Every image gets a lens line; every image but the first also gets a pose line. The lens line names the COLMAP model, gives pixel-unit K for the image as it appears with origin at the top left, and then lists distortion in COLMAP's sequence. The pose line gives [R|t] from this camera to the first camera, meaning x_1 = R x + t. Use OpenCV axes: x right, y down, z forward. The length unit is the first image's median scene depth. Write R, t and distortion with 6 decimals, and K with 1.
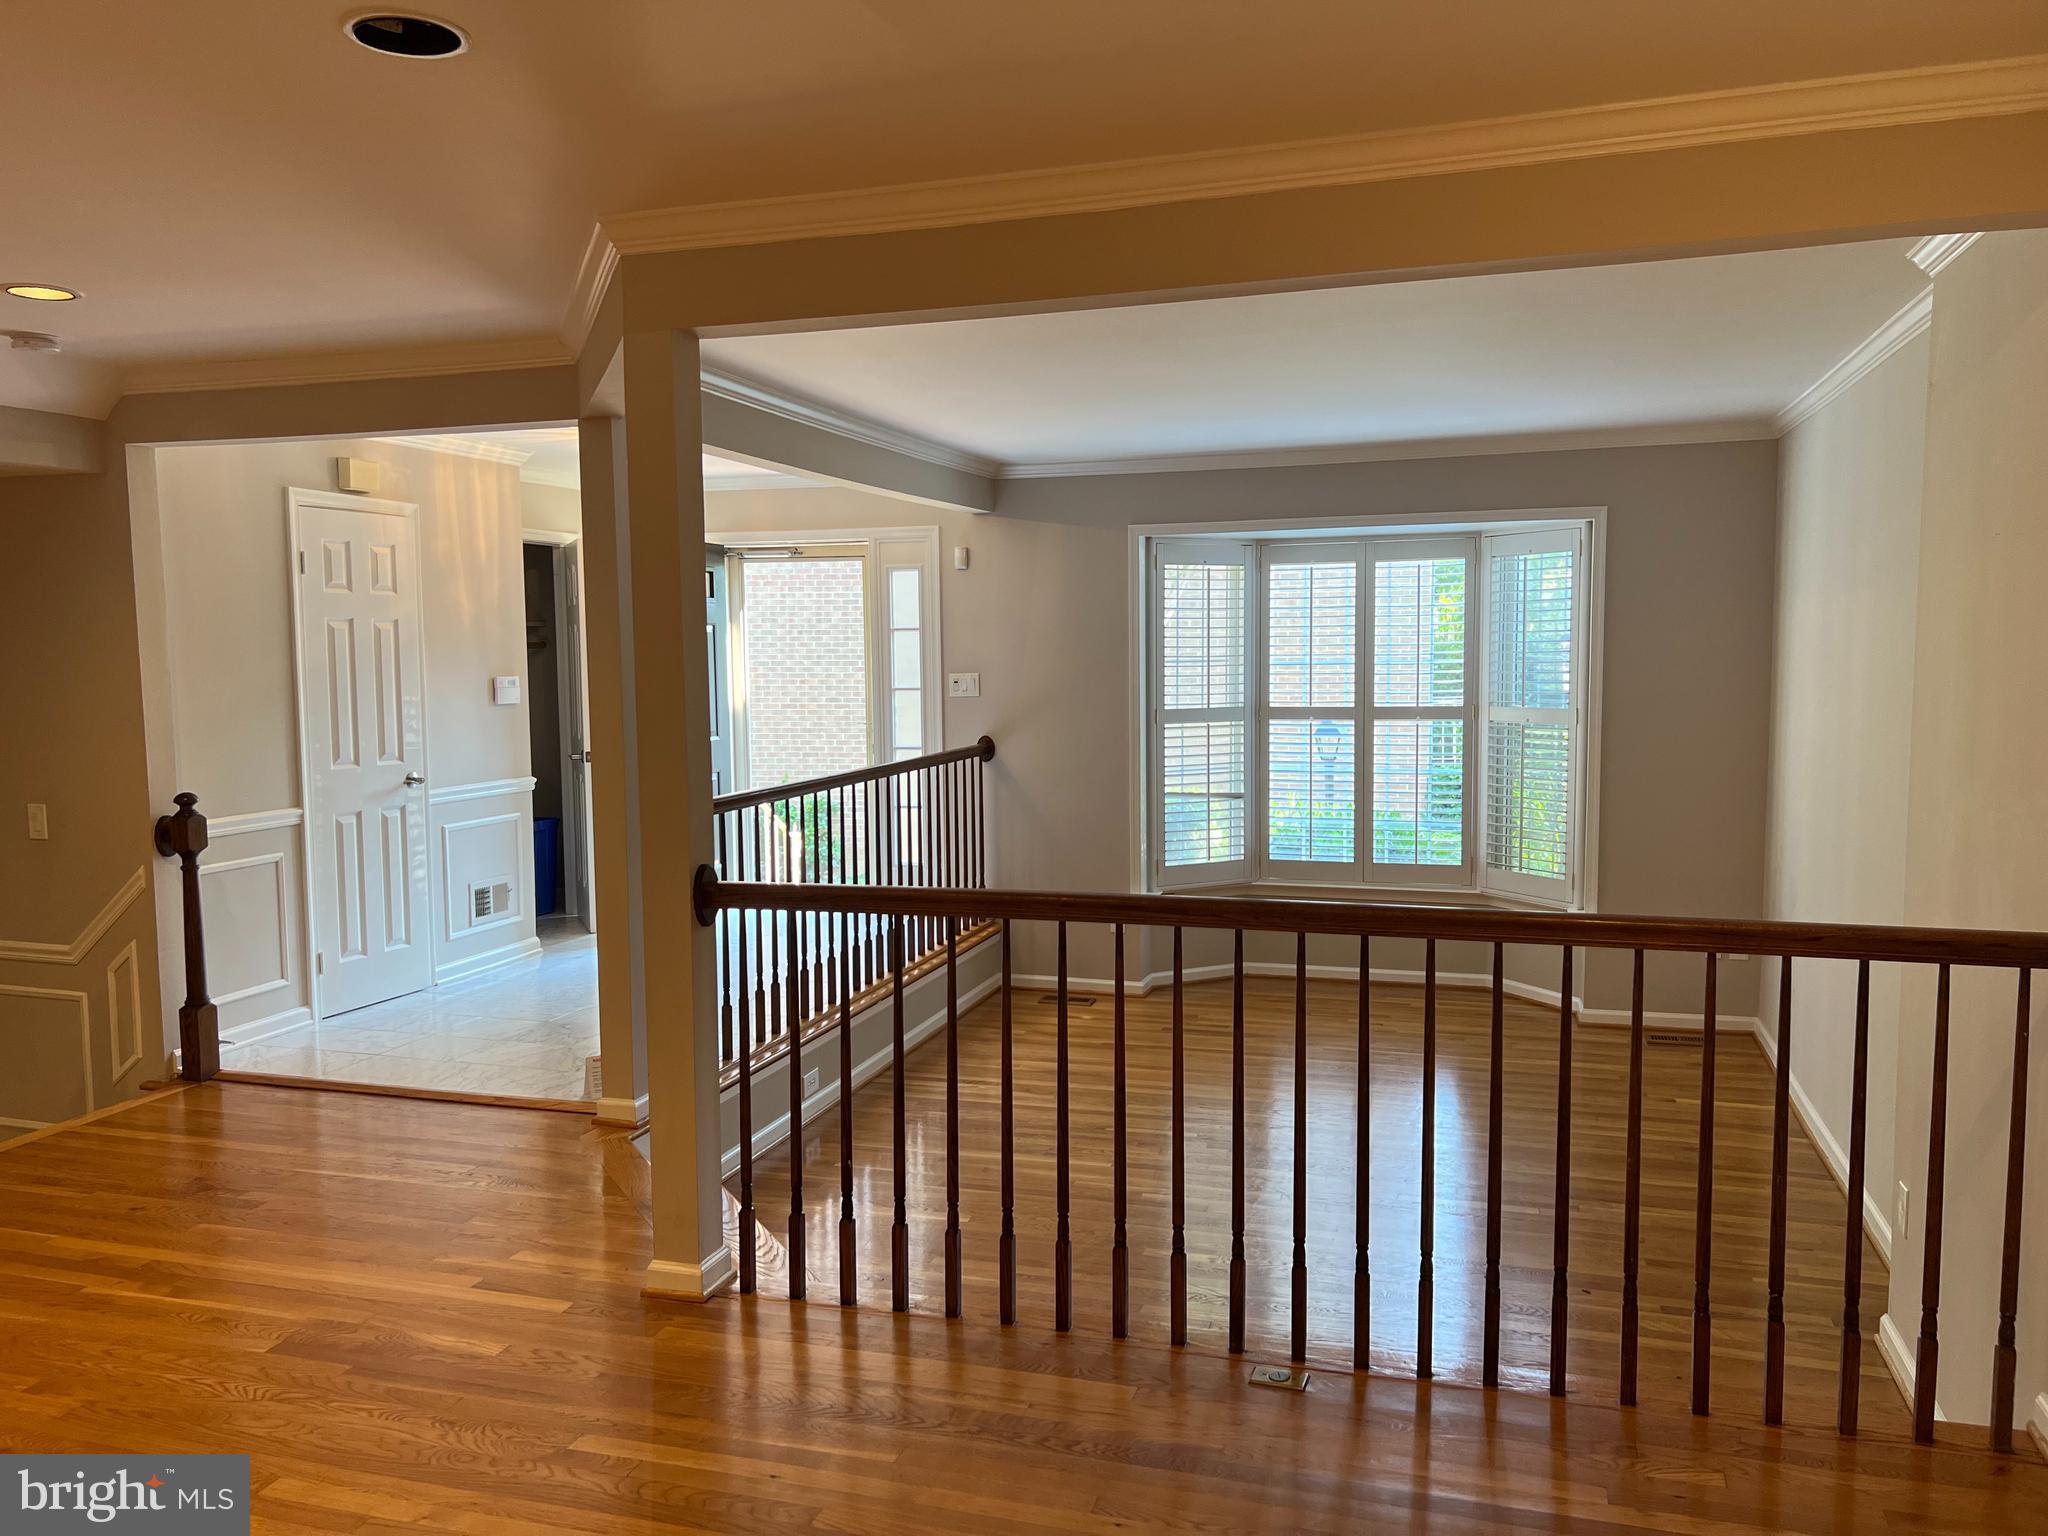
lens RADIAL K [[1573.3, 0, 1005.5], [0, 1573.3, 776.3], [0, 0, 1]] dist [0.088154, -0.092506]
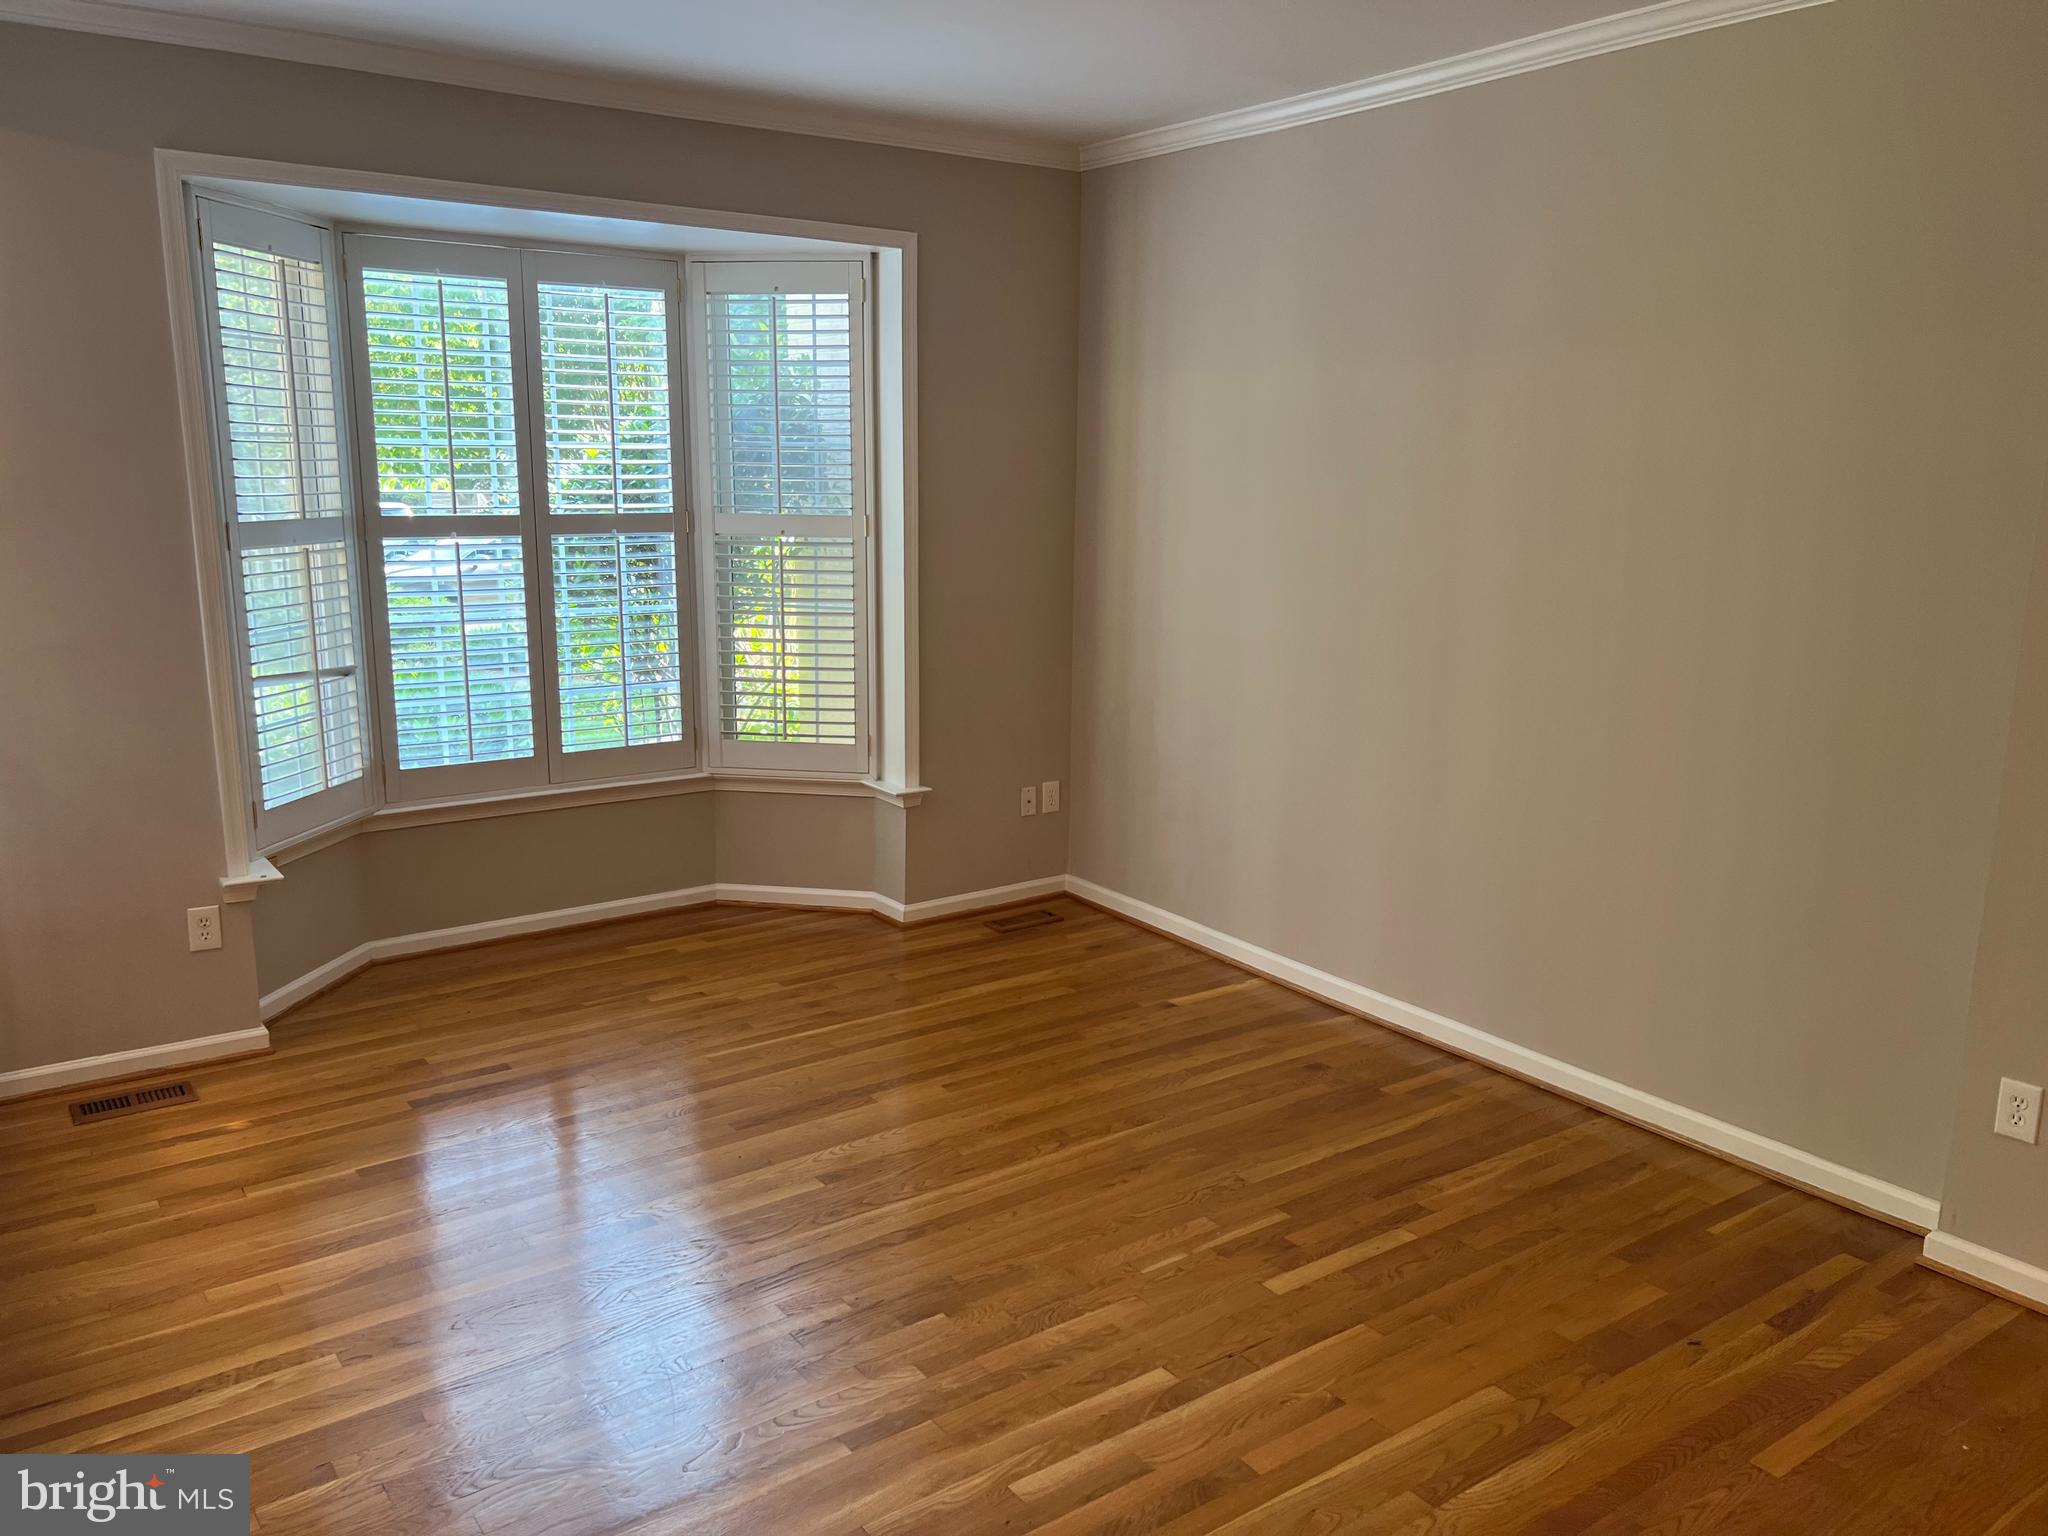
lens RADIAL K [[1573.3, 0, 1016.2], [0, 1573.3, 770.1], [0, 0, 1]] dist [0.088154, -0.092506]
pose [[0.579448, -0.141345, 0.802659, -0.195376], [0.049743, 0.989144, 0.138274, -0.021176], [-0.813490, -0.040196, 0.580189, 0.464445]]
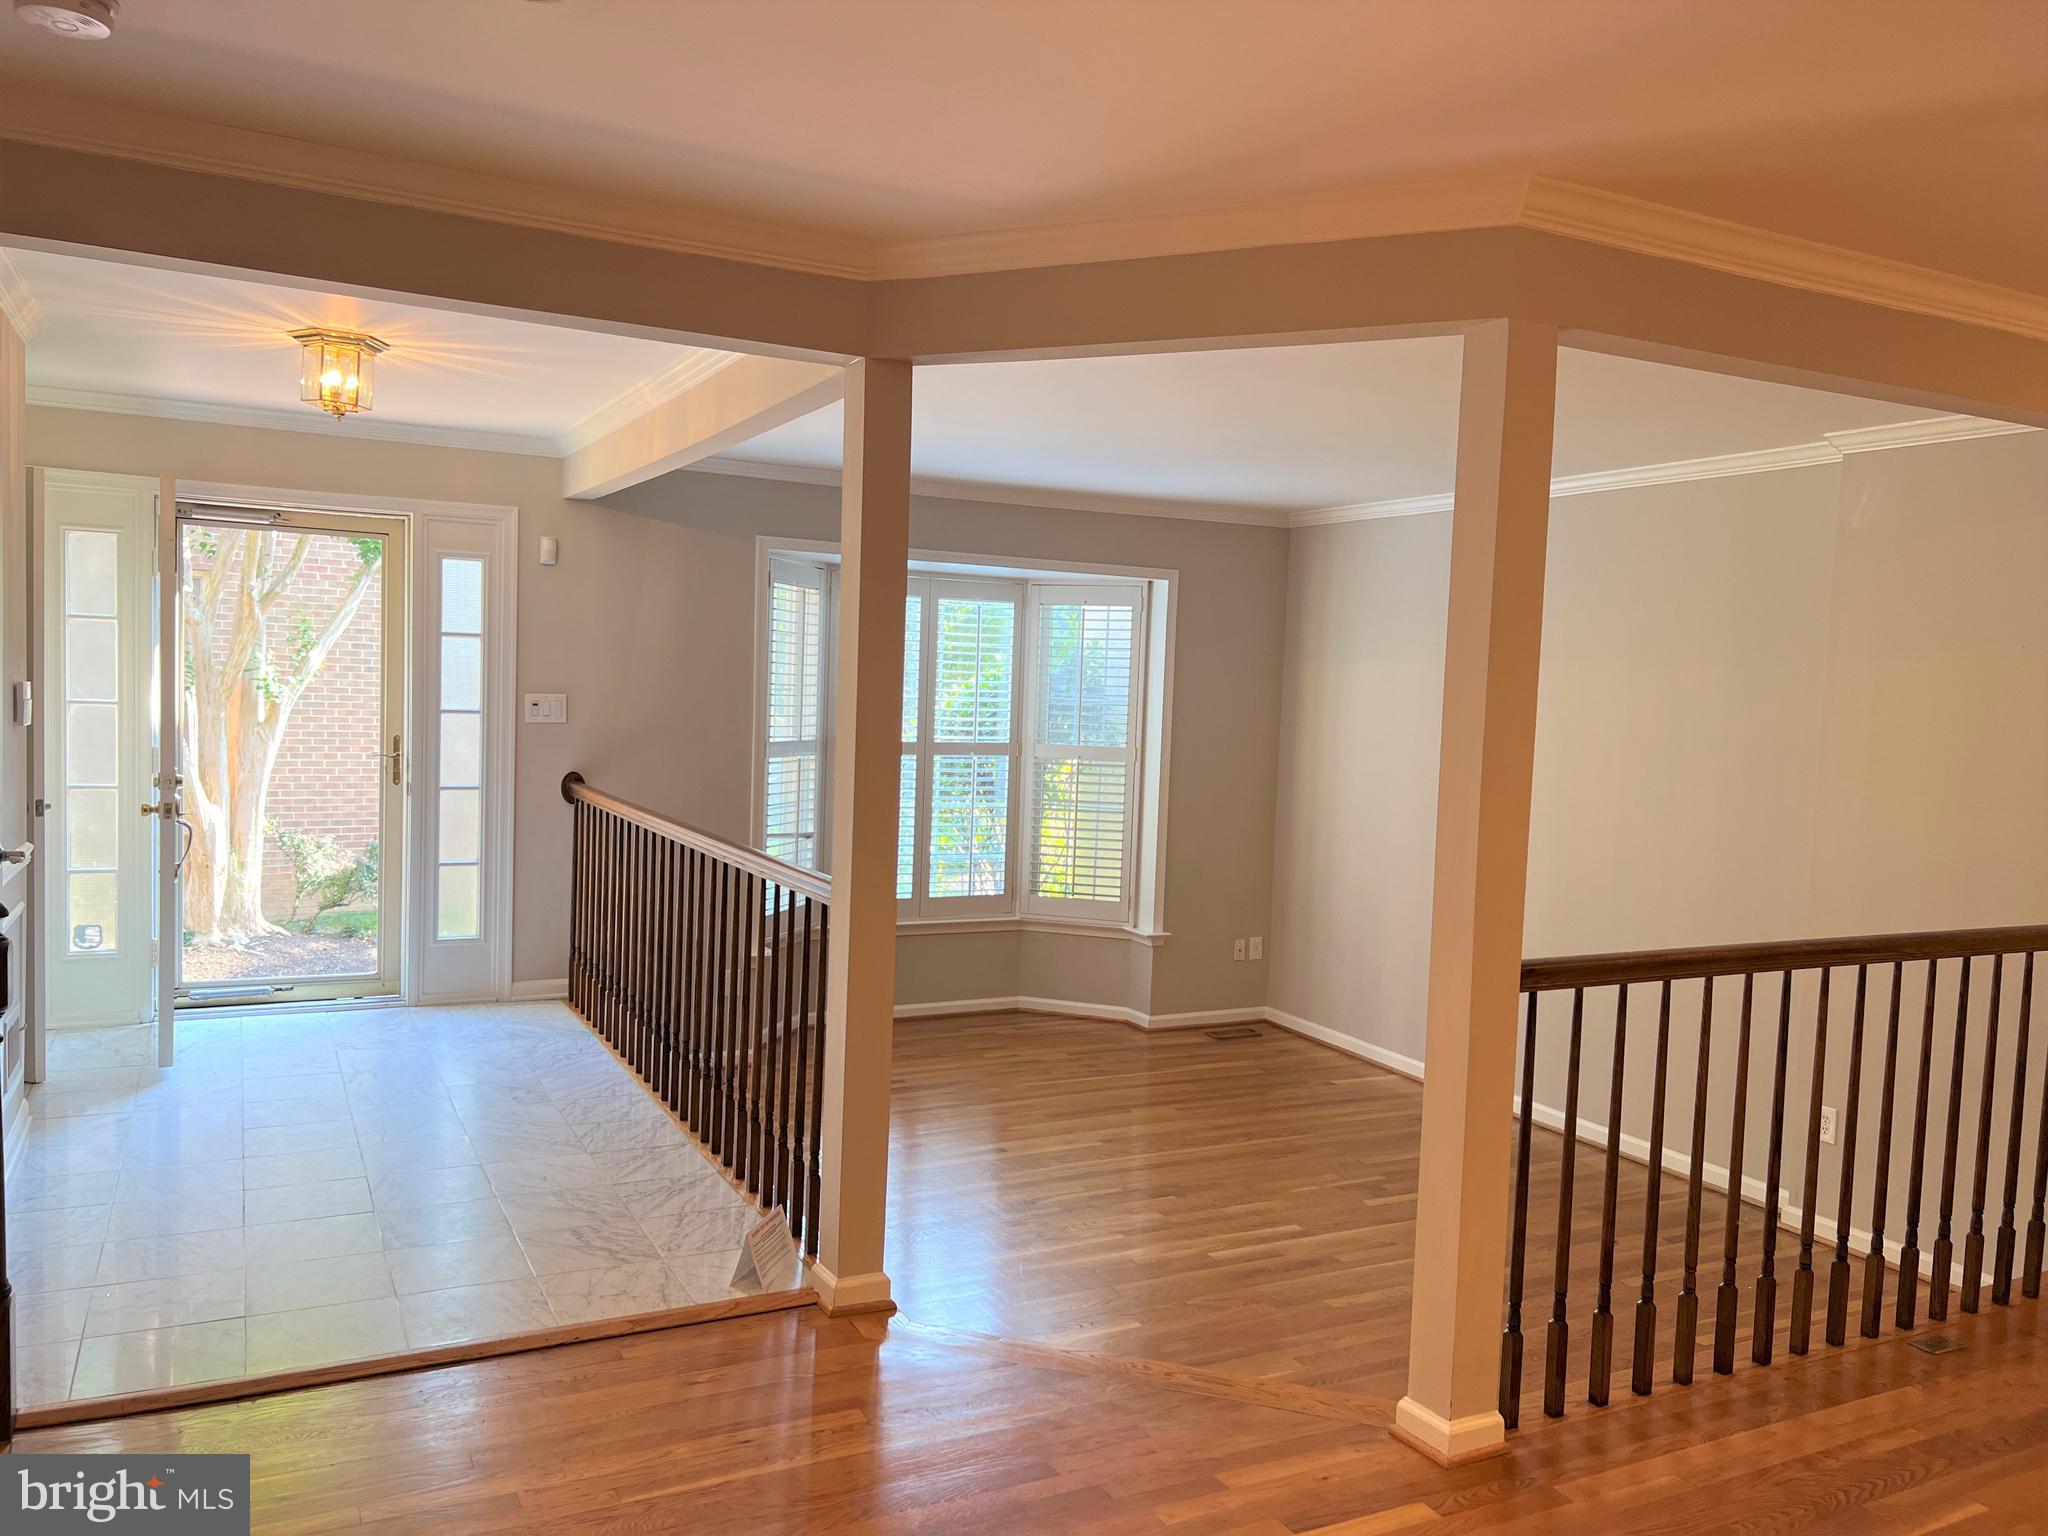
lens RADIAL K [[1573.3, 0, 1023.6], [0, 1573.3, 770.7], [0, 0, 1]] dist [0.088154, -0.092506]
pose [[0.690493, -0.002656, 0.723335, -0.455714], [0.014003, 0.999855, -0.009696, -0.015212], [-0.723204, 0.016824, 0.690430, 0.267517]]
